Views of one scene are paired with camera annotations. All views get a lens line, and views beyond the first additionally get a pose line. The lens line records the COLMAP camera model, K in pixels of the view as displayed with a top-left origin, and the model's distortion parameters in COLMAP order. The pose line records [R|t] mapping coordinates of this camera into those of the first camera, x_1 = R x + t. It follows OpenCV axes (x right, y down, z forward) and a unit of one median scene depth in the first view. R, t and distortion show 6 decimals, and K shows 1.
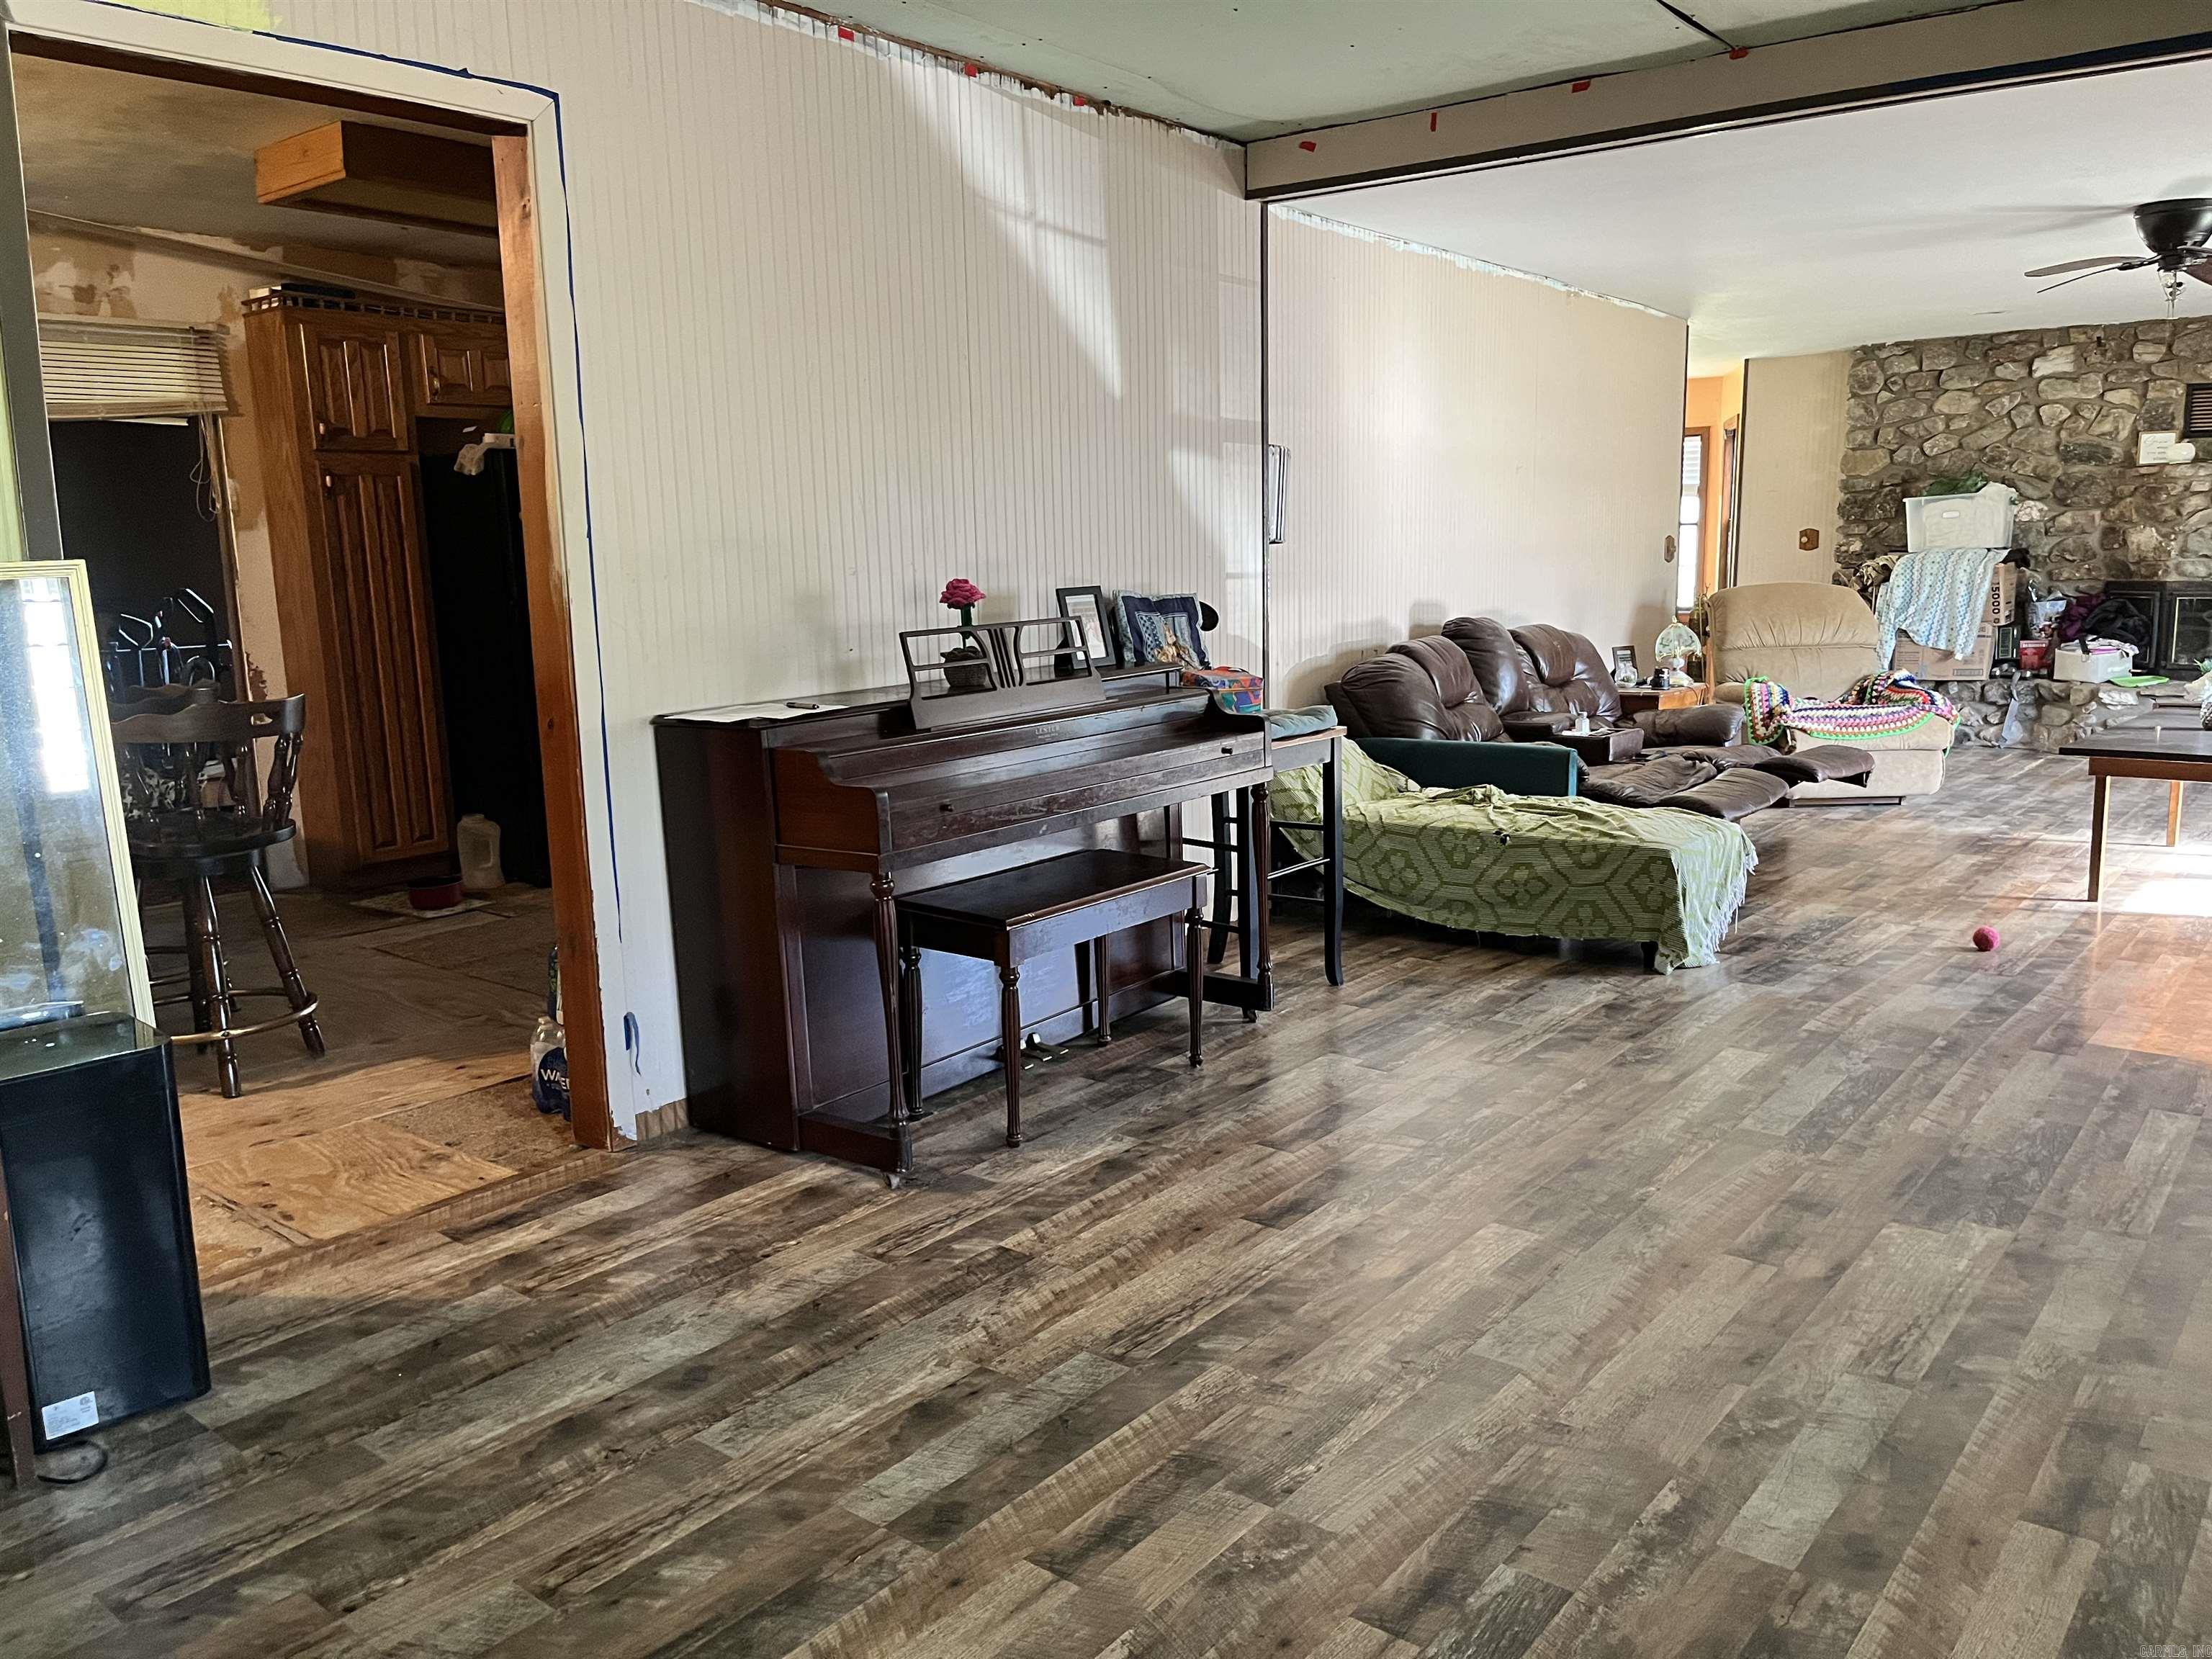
lens RADIAL K [[1672.4, 0, 1100.9], [0, 1672.4, 849.8], [0, 0, 1]] dist [0.086697, -0.129198]
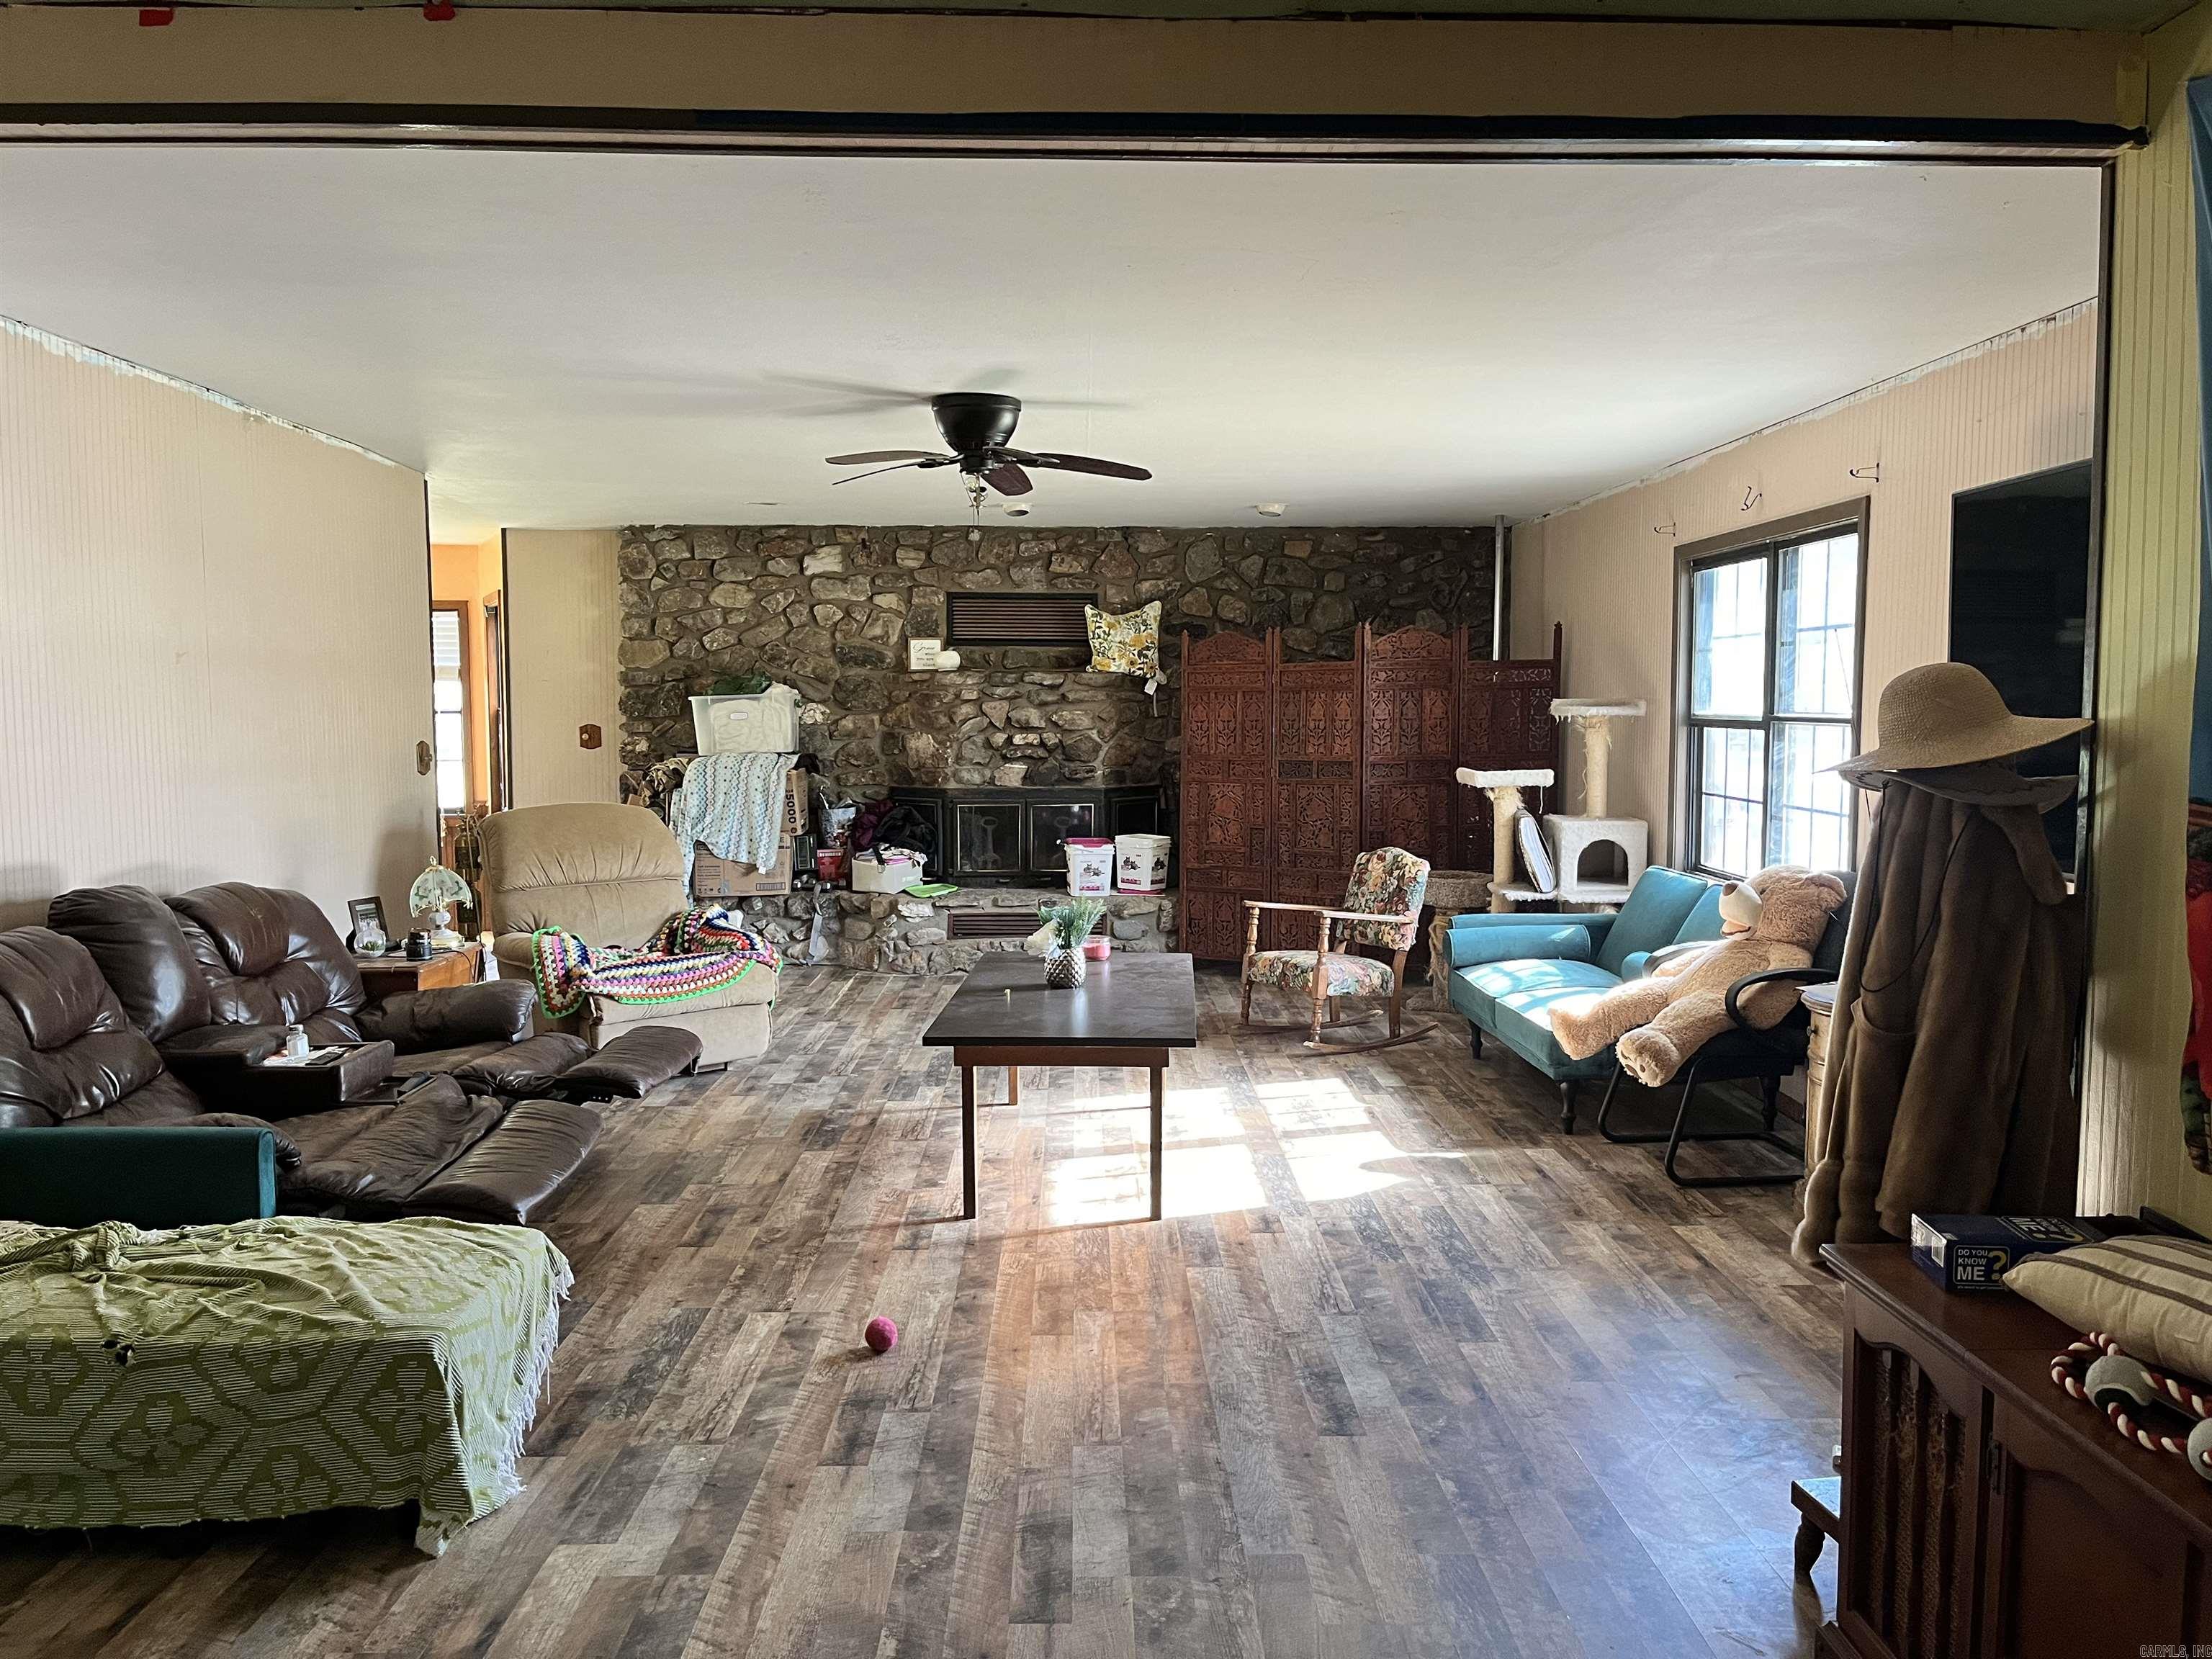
lens RADIAL K [[1672.4, 0, 1100.9], [0, 1672.4, 849.8], [0, 0, 1]] dist [0.086697, -0.129198]
pose [[0.771395, -0.035816, 0.635348, 0.075296], [0.094157, 0.993849, -0.058294, -0.056781], [-0.629353, 0.104790, 0.770022, 0.192388]]
